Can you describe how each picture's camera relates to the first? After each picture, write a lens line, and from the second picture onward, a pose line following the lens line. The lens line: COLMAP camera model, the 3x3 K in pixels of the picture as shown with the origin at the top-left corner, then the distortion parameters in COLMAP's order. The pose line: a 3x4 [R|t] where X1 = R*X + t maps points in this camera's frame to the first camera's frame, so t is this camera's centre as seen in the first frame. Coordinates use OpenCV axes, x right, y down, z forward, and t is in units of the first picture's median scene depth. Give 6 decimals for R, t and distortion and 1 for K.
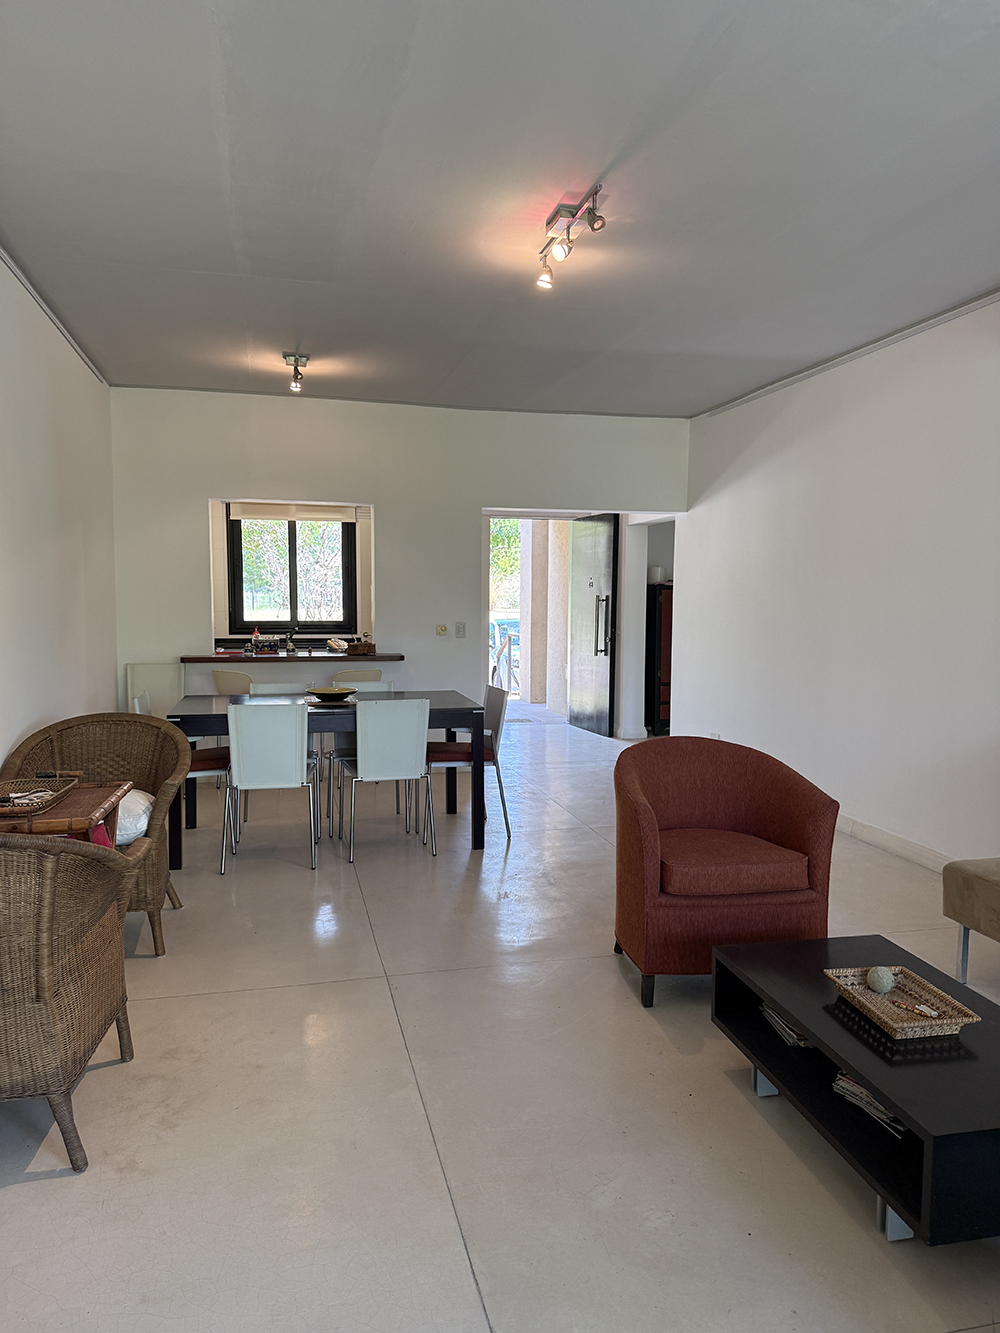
lens RADIAL K [[930.0, 0, 511.7], [0, 930.0, 669.9], [0, 0, 1]] dist [0.080684, -0.109570]
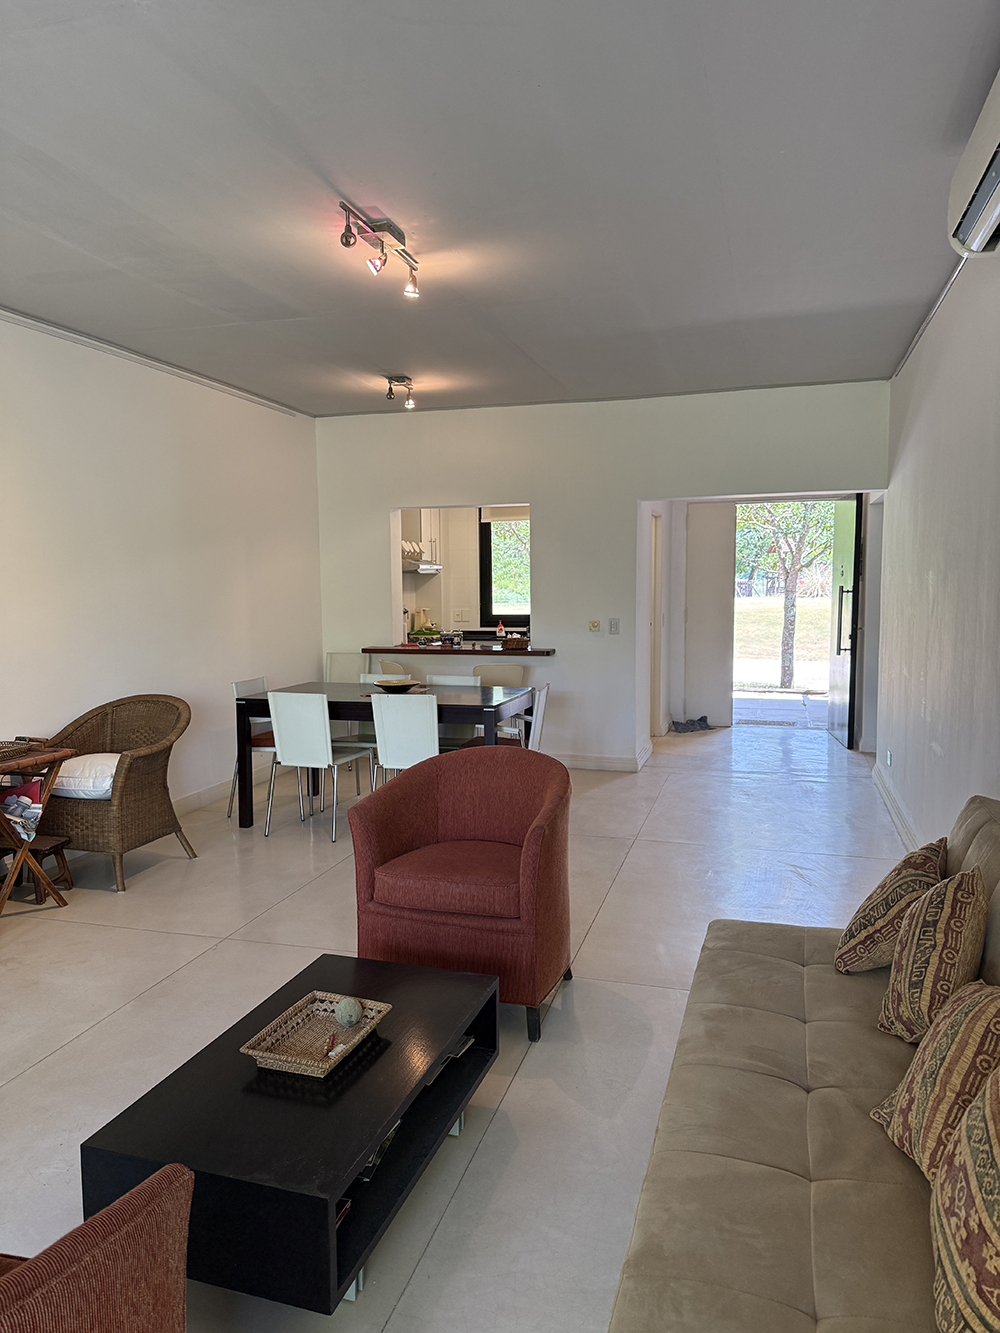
lens RADIAL K [[930.0, 0, 473.1], [0, 930.0, 656.0], [0, 0, 1]] dist [0.080684, -0.109570]
pose [[0.867828, 0.025510, -0.496210, 0.321260], [-0.027160, 0.999624, 0.003891, -0.011685], [0.496122, 0.010100, 0.868194, 0.078980]]
